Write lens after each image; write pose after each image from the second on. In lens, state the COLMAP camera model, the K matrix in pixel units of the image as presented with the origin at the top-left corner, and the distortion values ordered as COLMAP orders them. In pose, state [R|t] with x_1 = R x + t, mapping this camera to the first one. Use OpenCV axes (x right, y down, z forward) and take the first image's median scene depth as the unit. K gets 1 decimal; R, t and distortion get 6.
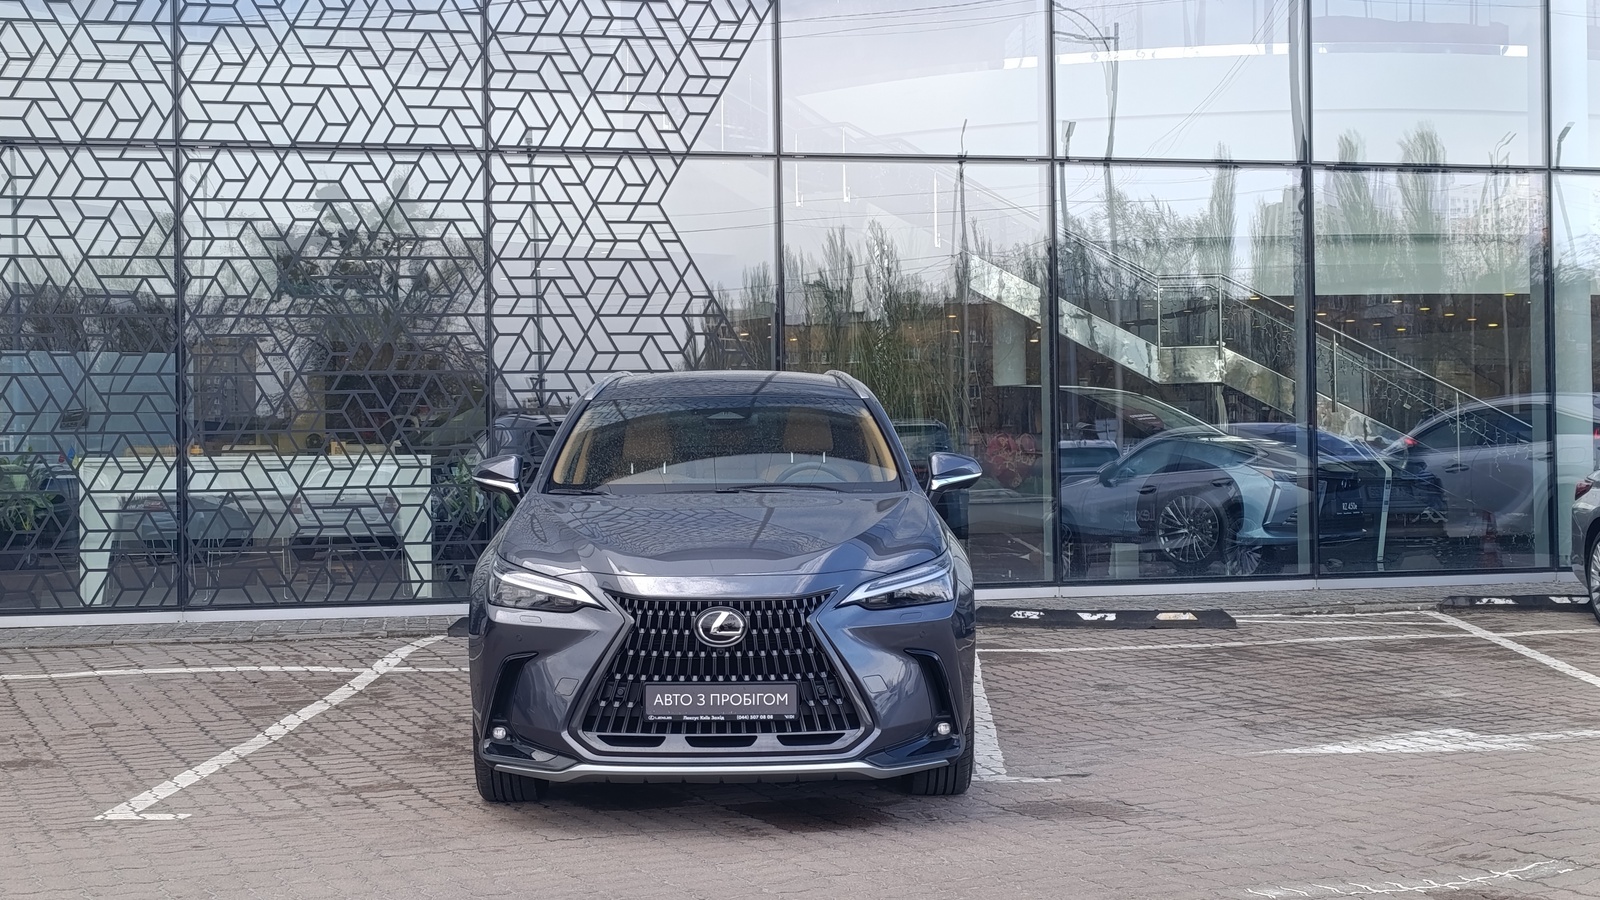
lens RADIAL K [[2213.1, 0, 800.0], [0, 2213.1, 450.0], [0, 0, 1]] dist [0.086442, -0.031138]
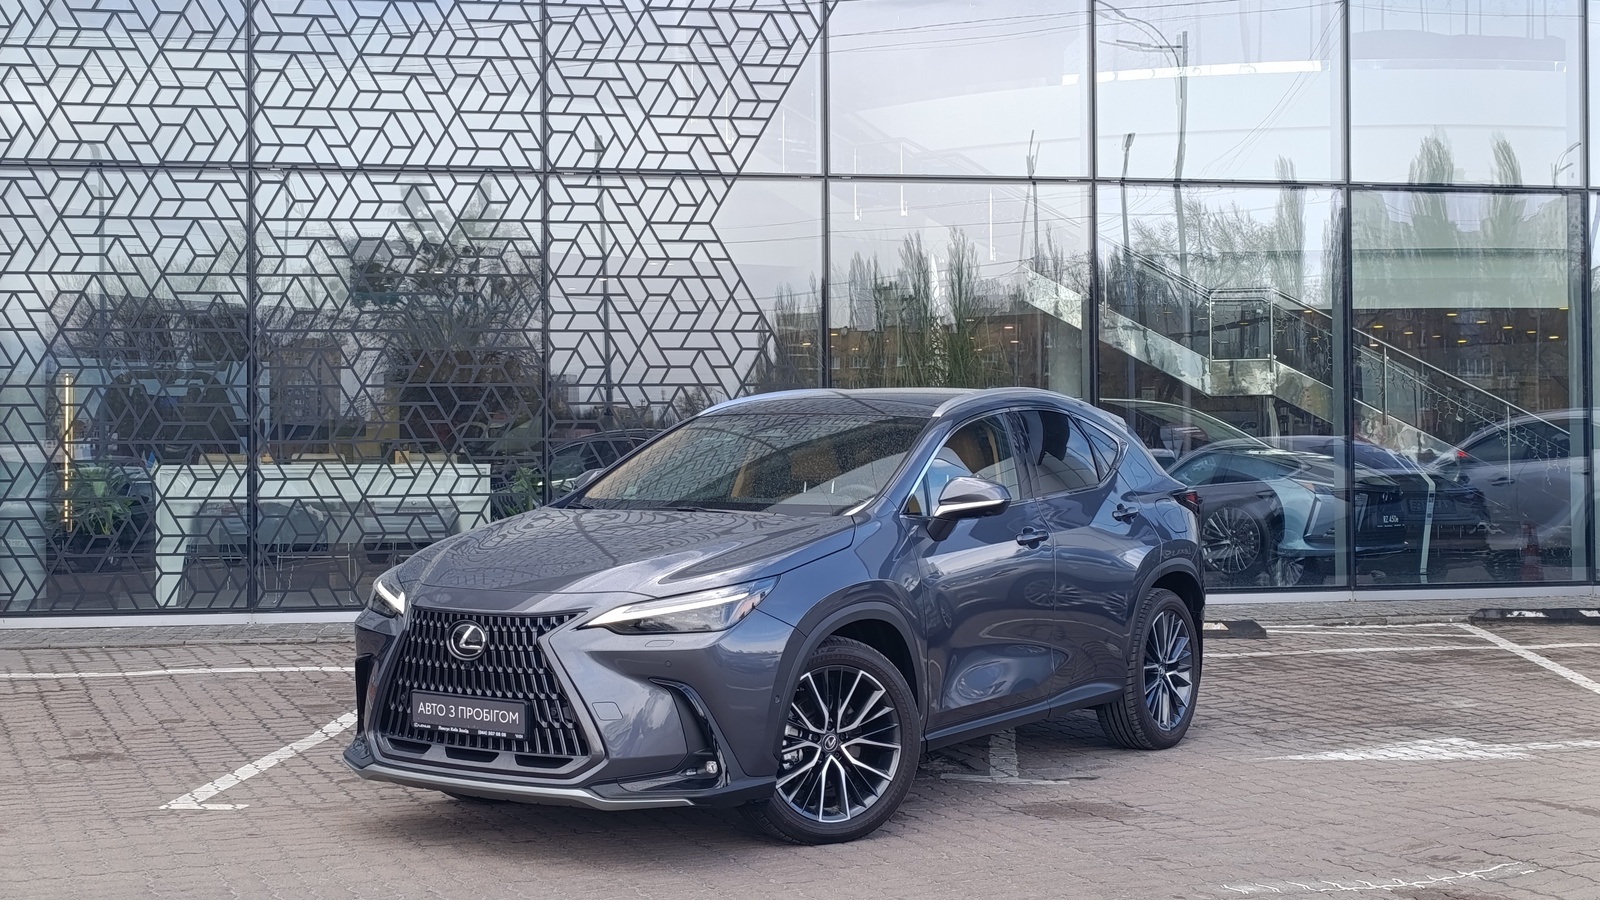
lens RADIAL K [[2215.3, 0, 797.2], [0, 2215.3, 438.1], [0, 0, 1]] dist [0.087684, -0.034471]
pose [[0.999324, 0.005310, -0.036376, 0.015715], [-0.005568, 0.999960, -0.006998, -0.003768], [0.036337, 0.007196, 0.999314, -0.034414]]
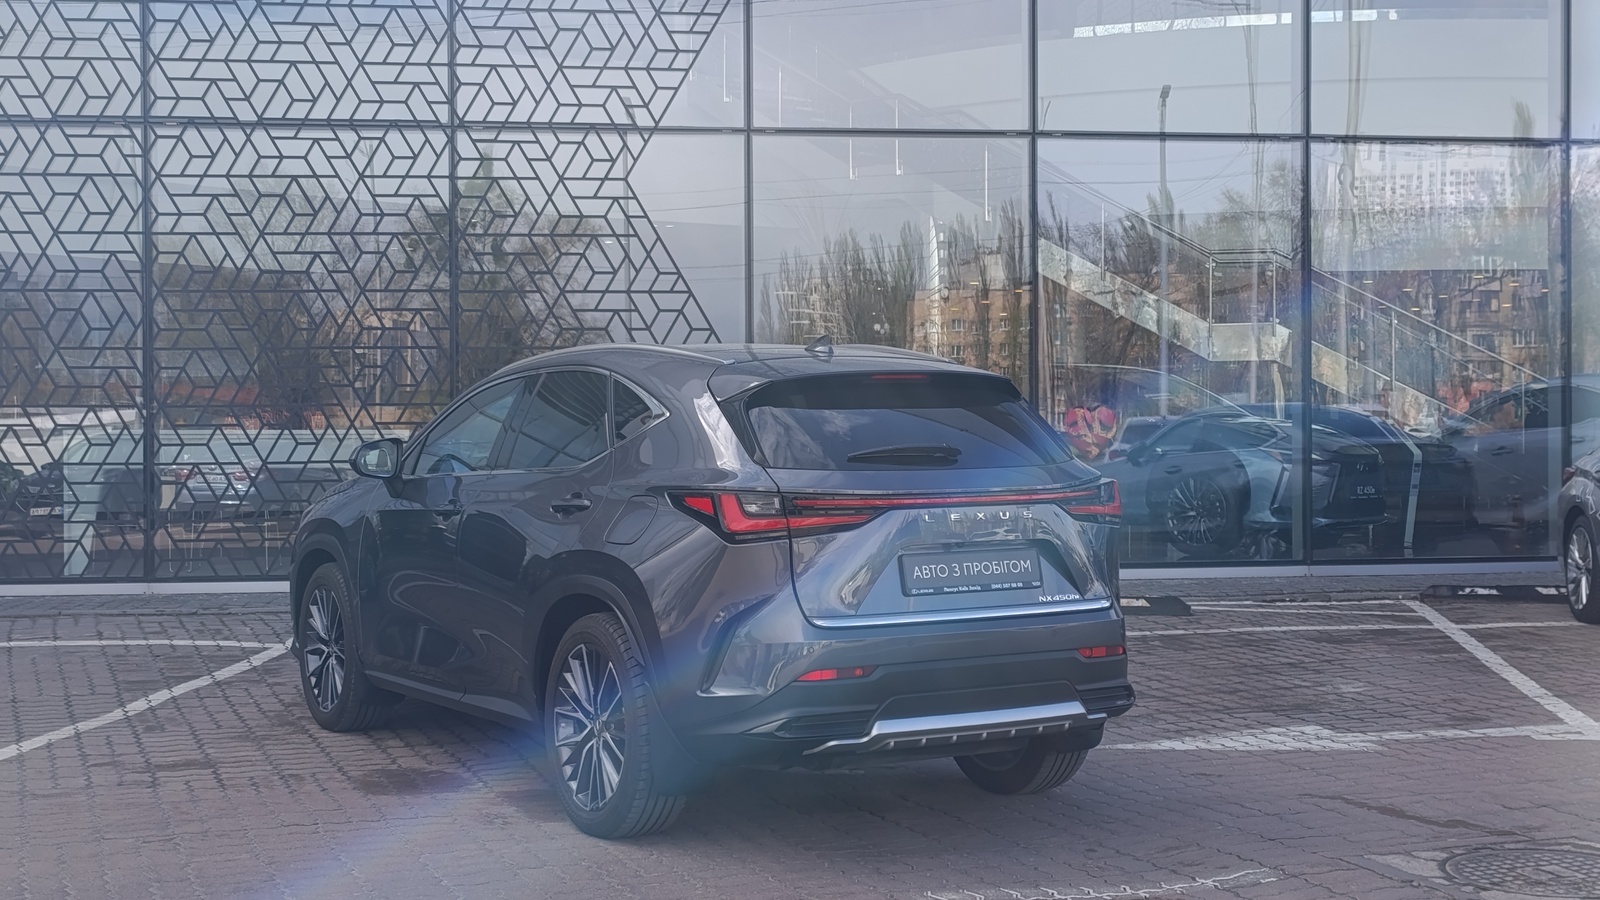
lens RADIAL K [[2217.9, 0, 800.0], [0, 2217.9, 450.0], [0, 0, 1]] dist [0.091722, -0.069085]
pose [[0.996288, 0.009091, -0.085607, 0.103247], [-0.007979, 0.999879, 0.013324, -0.003800], [0.085717, -0.012591, 0.996240, 0.013531]]
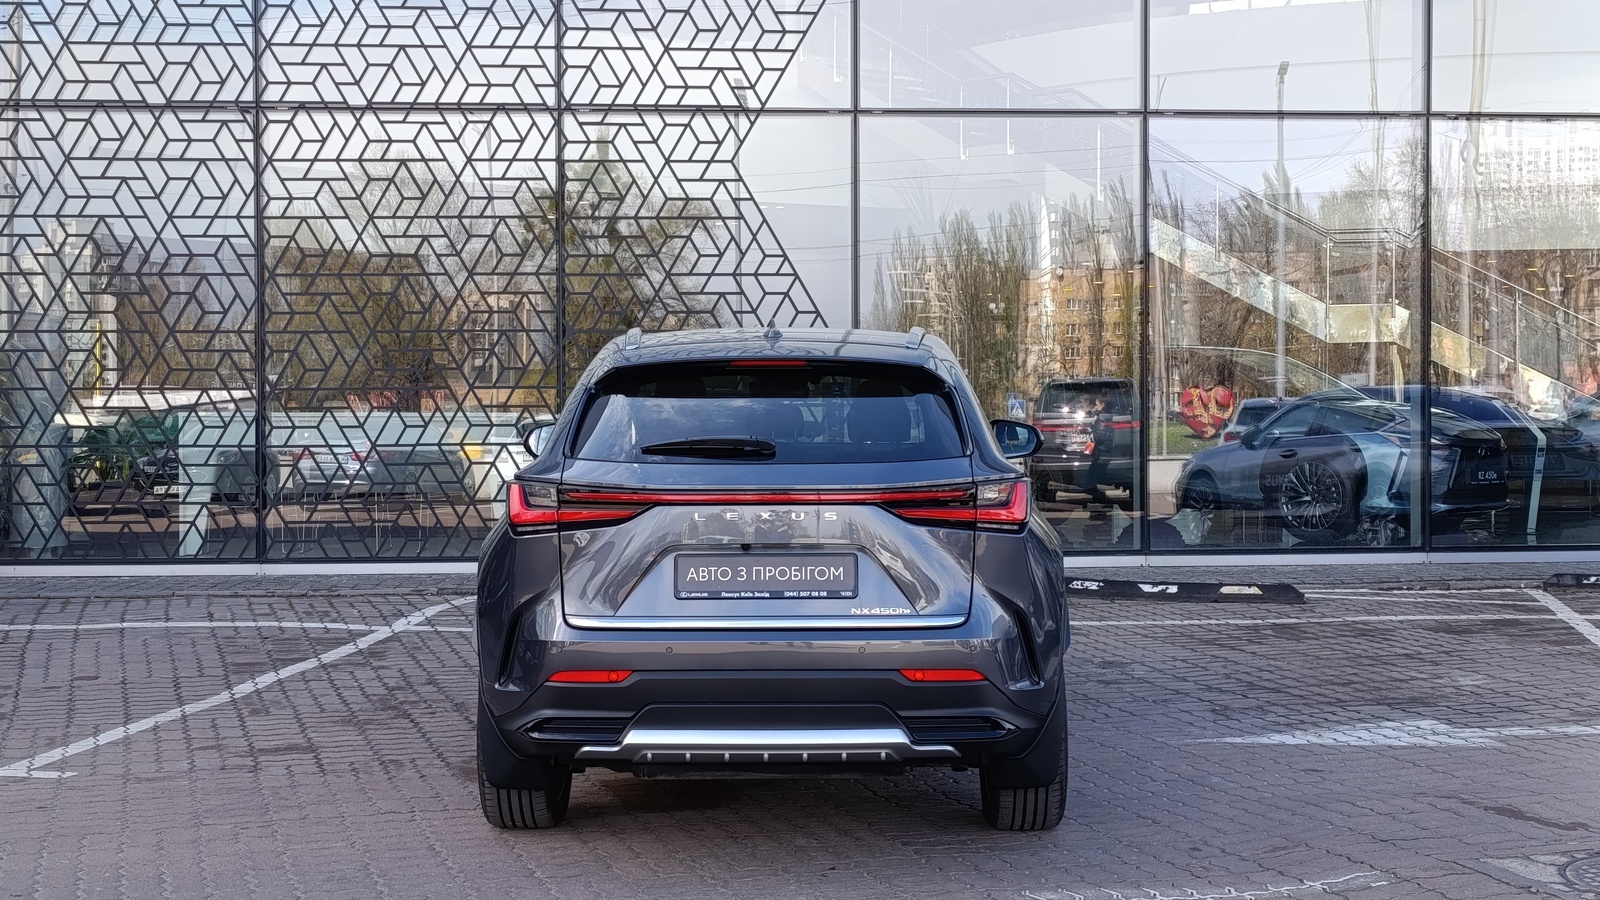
lens RADIAL K [[2213.1, 0, 800.0], [0, 2213.1, 450.0], [0, 0, 1]] dist [0.086442, -0.031138]
pose [[0.990540, 0.012341, -0.136670, 0.105957], [-0.009270, 0.999691, 0.023079, -0.005668], [0.136913, -0.021593, 0.990348, 0.022994]]
